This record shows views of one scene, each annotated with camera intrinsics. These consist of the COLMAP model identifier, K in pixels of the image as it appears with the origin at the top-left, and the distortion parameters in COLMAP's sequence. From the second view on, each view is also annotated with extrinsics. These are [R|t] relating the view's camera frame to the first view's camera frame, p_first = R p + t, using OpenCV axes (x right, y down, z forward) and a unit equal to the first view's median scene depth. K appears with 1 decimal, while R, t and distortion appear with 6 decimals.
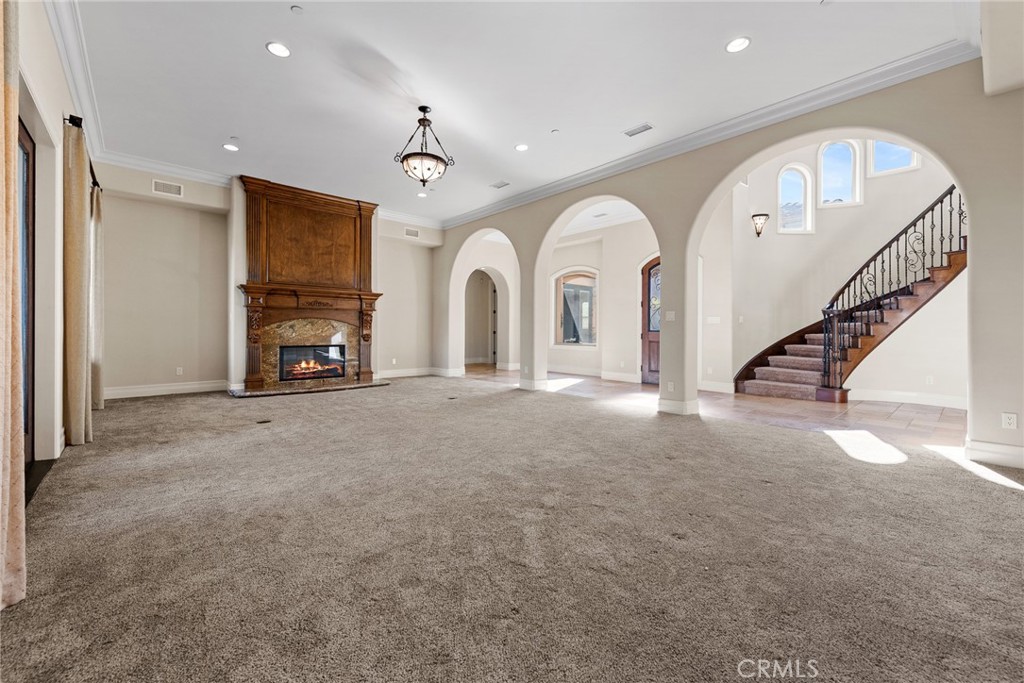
lens RADIAL K [[410.1, 0, 510.0], [0, 410.1, 330.4], [0, 0, 1]] dist [-0.000560, -0.000098]
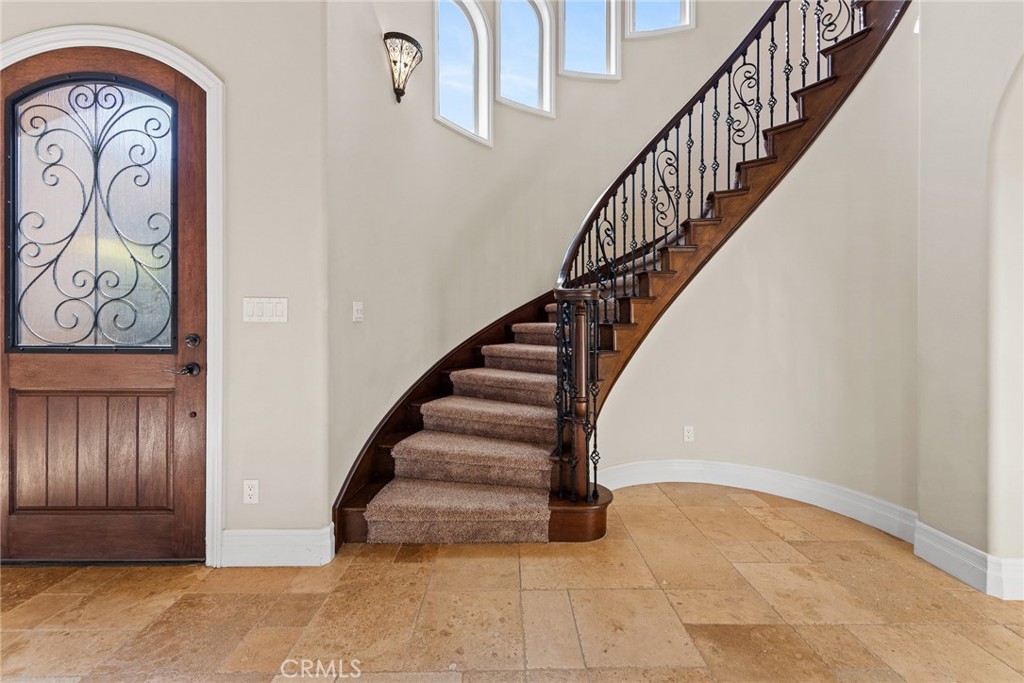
lens RADIAL K [[410.1, 0, 510.0], [0, 410.1, 330.4], [0, 0, 1]] dist [-0.000560, -0.000098]
pose [[0.657806, -0.003685, 0.753179, 0.445715], [0.002529, 0.999993, 0.002683, -0.012267], [-0.753183, 0.000140, 0.657810, 0.775498]]
